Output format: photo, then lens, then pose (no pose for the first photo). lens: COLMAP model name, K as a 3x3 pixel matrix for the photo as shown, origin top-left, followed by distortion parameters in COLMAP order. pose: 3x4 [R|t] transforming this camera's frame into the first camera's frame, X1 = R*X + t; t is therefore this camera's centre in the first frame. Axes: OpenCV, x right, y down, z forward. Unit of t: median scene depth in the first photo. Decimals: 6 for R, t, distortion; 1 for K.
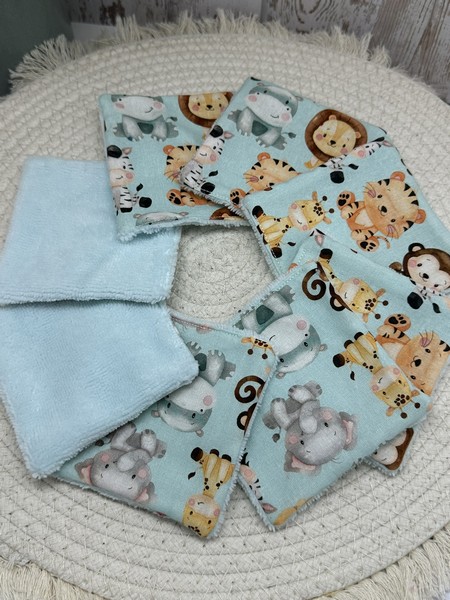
lens RADIAL K [[600.4, 0, 225.0], [0, 600.4, 300.0], [0, 0, 1]] dist [0.048272, -0.160774]
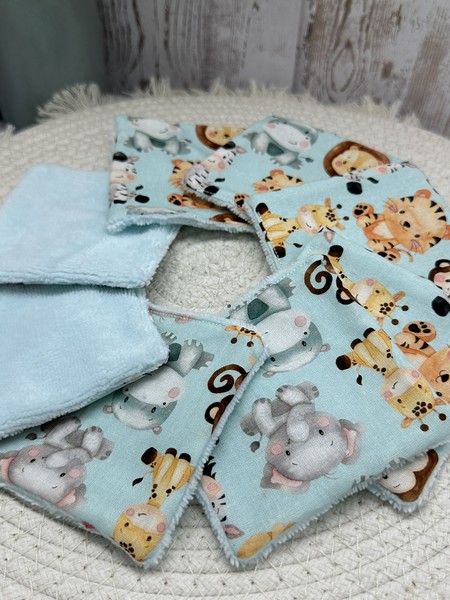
lens RADIAL K [[600.4, 0, 225.0], [0, 600.4, 300.0], [0, 0, 1]] dist [0.048272, -0.160774]
pose [[0.993025, 0.083902, -0.082840, 0.089810], [-0.105476, 0.946135, -0.306110, 0.274837], [0.052695, 0.312713, 0.948385, 0.202432]]
